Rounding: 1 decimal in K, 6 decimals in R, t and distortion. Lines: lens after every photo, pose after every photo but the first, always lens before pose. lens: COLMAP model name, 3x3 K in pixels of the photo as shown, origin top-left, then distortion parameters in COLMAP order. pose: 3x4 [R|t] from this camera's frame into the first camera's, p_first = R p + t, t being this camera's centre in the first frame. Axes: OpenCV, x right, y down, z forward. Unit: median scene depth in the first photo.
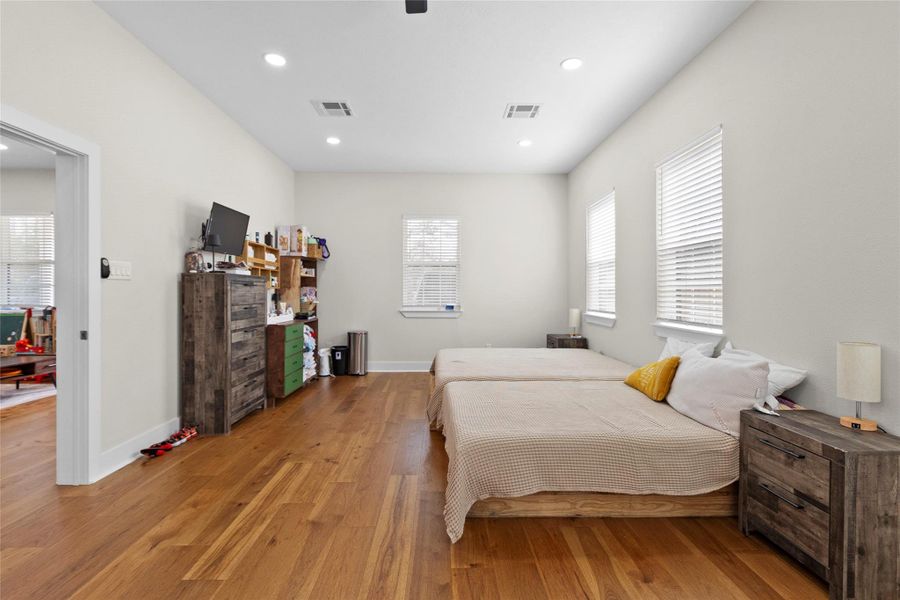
lens RADIAL K [[419.3, 0, 444.4], [0, 419.3, 301.3], [0, 0, 1]] dist [0.001736, 0.000614]
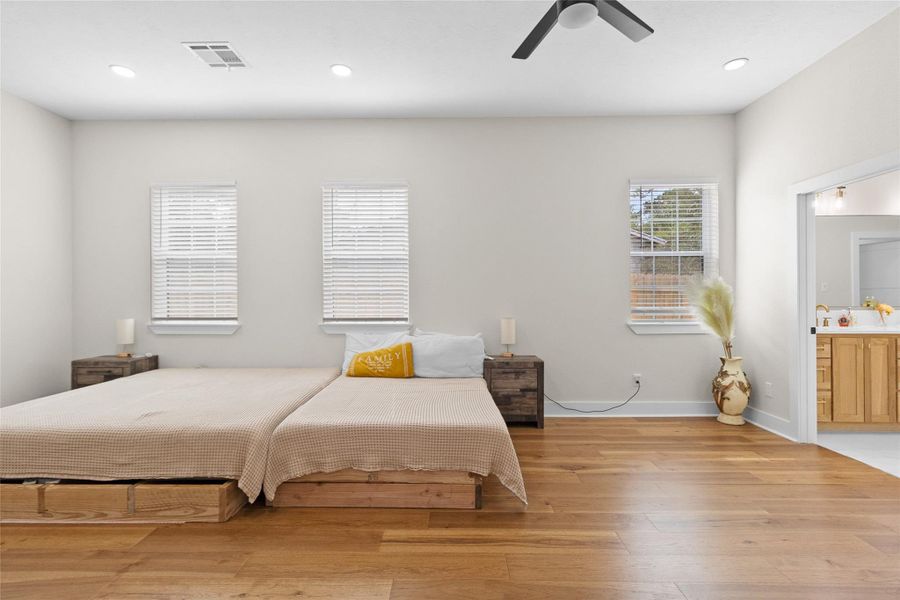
lens RADIAL K [[435.1, 0, 443.8], [0, 435.1, 300.7], [0, 0, 1]] dist [0.034847, 0.000261]
pose [[0.019097, -0.024340, 0.999521, -0.975693], [0.023090, 0.999448, 0.023897, -0.041699], [-0.999551, 0.022622, 0.019649, 0.955042]]
